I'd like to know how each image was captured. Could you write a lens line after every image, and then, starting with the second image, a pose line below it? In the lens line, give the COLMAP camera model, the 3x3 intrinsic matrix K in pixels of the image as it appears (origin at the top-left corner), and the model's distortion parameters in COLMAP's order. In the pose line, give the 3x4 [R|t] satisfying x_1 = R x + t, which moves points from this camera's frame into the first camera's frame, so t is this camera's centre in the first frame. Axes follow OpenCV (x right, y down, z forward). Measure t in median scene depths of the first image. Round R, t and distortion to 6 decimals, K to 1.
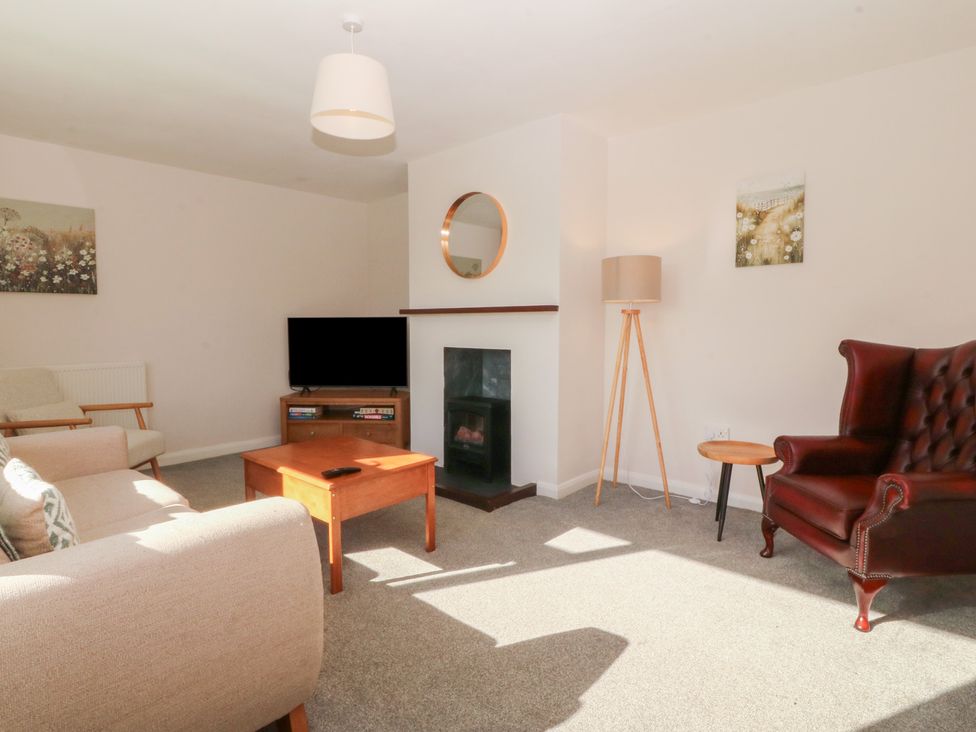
lens RADIAL K [[517.4, 0, 488.9], [0, 517.4, 354.3], [0, 0, 1]] dist [0.009614, -0.013745]
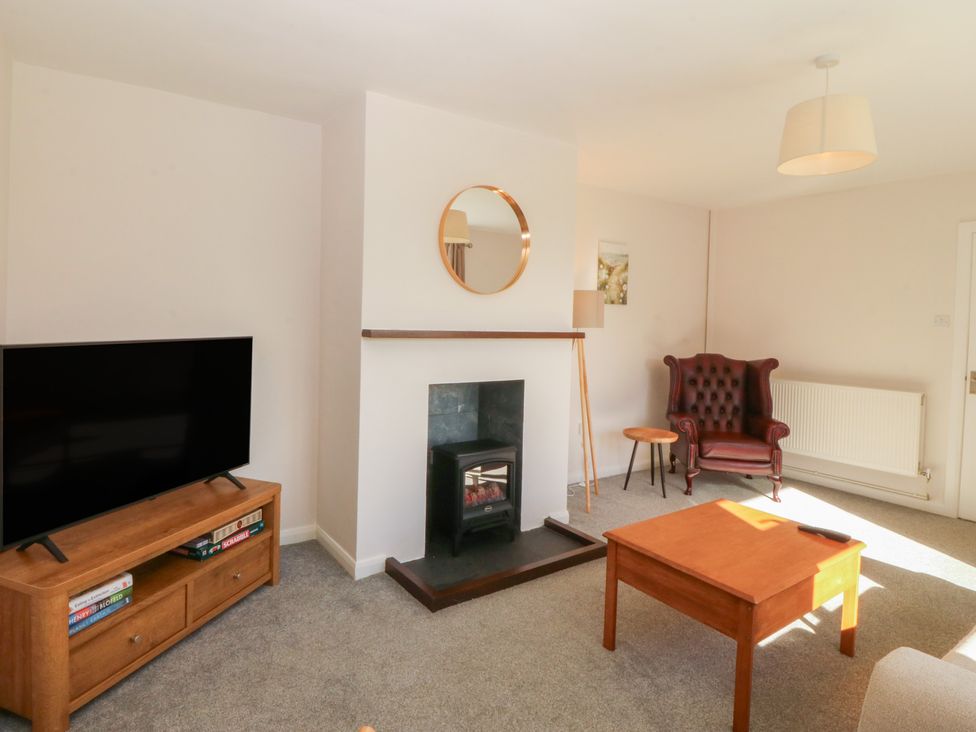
lens RADIAL K [[517.4, 0, 488.9], [0, 517.4, 354.3], [0, 0, 1]] dist [0.009614, -0.013745]
pose [[0.257279, -0.055067, 0.964767, -0.962294], [0.032013, 0.998313, 0.048445, -0.112429], [-0.965807, 0.018421, 0.258608, 0.954705]]
